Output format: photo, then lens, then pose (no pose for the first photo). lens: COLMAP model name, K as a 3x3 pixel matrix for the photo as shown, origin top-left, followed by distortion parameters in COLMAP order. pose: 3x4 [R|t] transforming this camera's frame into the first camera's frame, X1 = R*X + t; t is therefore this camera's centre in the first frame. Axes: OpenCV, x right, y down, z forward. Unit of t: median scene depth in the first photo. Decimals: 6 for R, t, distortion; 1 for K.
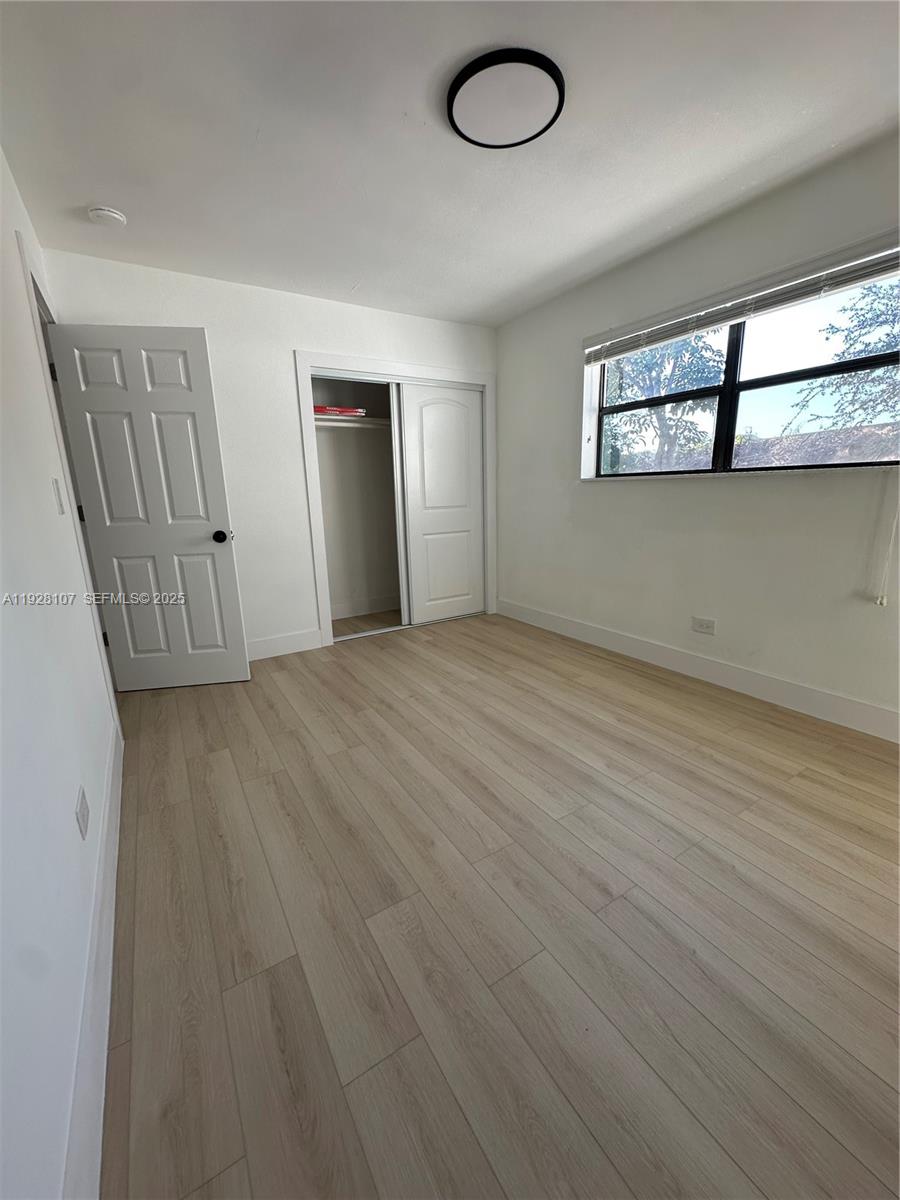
lens RADIAL K [[478.0, 0, 451.1], [0, 478.0, 598.0], [0, 0, 1]] dist [-0.003398, -0.000165]
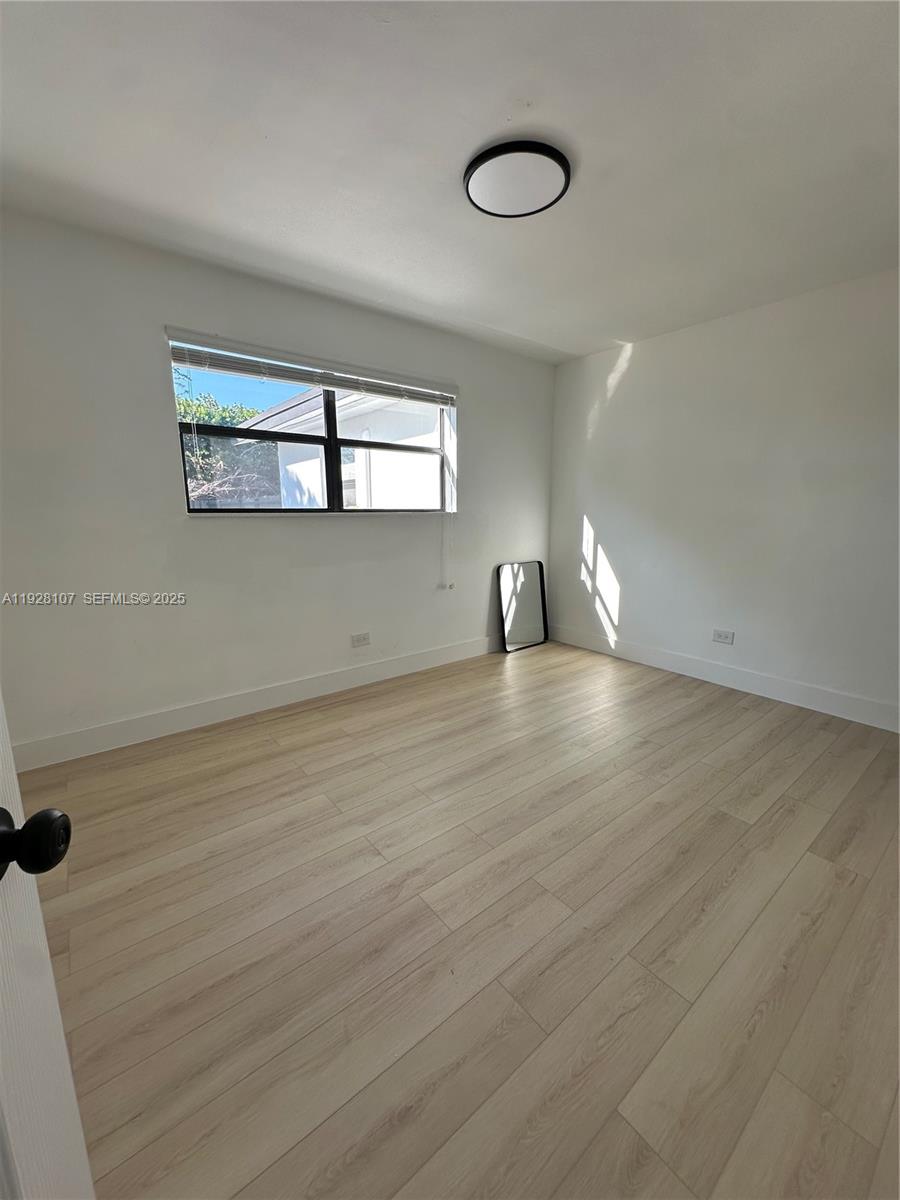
lens RADIAL K [[478.0, 0, 451.1], [0, 478.0, 598.0], [0, 0, 1]] dist [-0.003398, -0.000165]
pose [[-0.114769, -0.154927, 0.981237, -0.680493], [0.223926, 0.958307, 0.177498, -0.213240], [-0.967825, 0.240096, -0.075292, 0.899586]]
